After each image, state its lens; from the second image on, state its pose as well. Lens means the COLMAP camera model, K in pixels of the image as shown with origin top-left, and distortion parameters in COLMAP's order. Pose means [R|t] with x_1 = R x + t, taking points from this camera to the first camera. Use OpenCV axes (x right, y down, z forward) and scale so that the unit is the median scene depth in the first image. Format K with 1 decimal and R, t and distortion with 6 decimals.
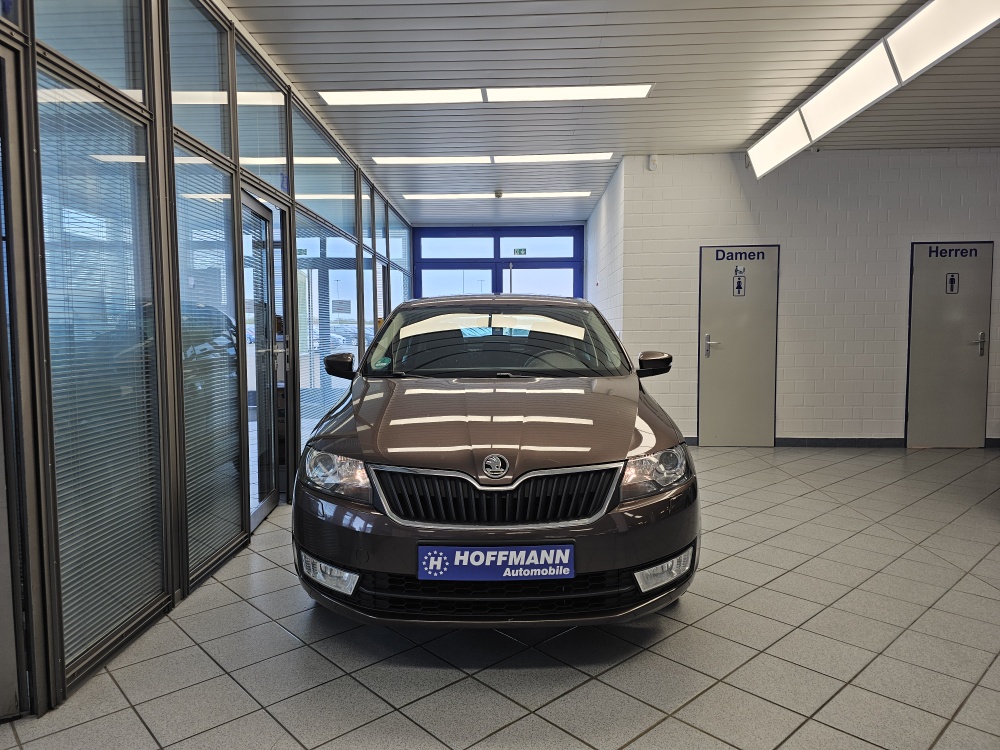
lens RADIAL K [[675.9, 0, 494.0], [0, 675.9, 384.6], [0, 0, 1]] dist [0.055149, -0.053220]
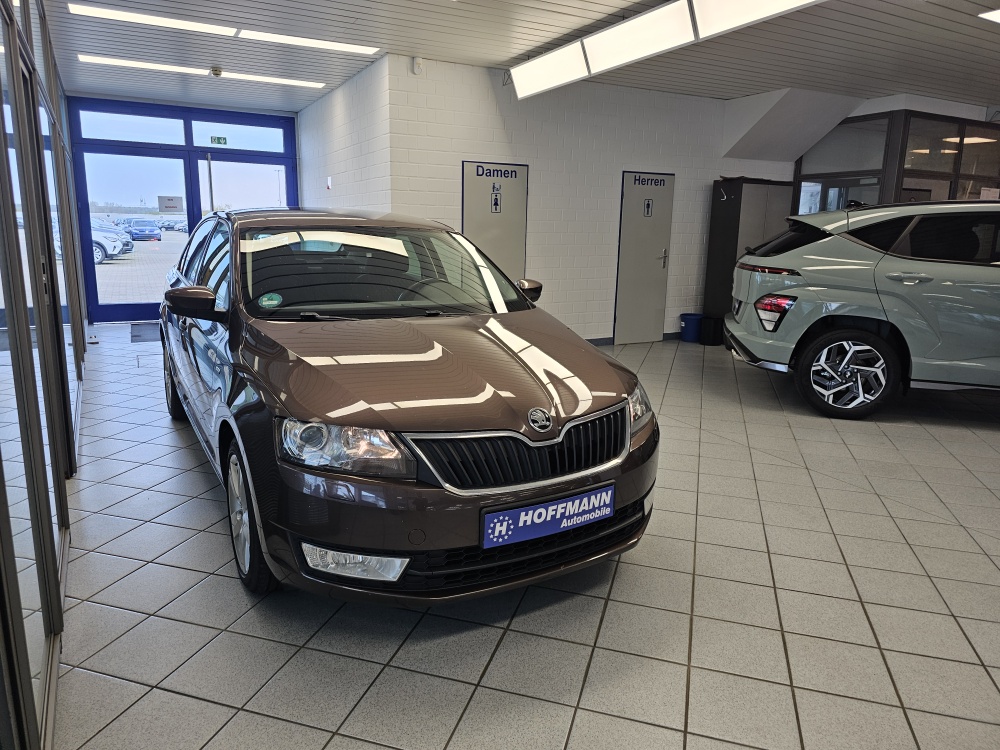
lens RADIAL K [[675.9, 0, 502.9], [0, 675.9, 373.1], [0, 0, 1]] dist [0.055149, -0.053220]
pose [[0.858150, -0.085723, 0.506192, -0.232001], [0.017587, 0.990292, 0.137889, -0.035195], [-0.513098, -0.109427, 0.851326, 0.092414]]
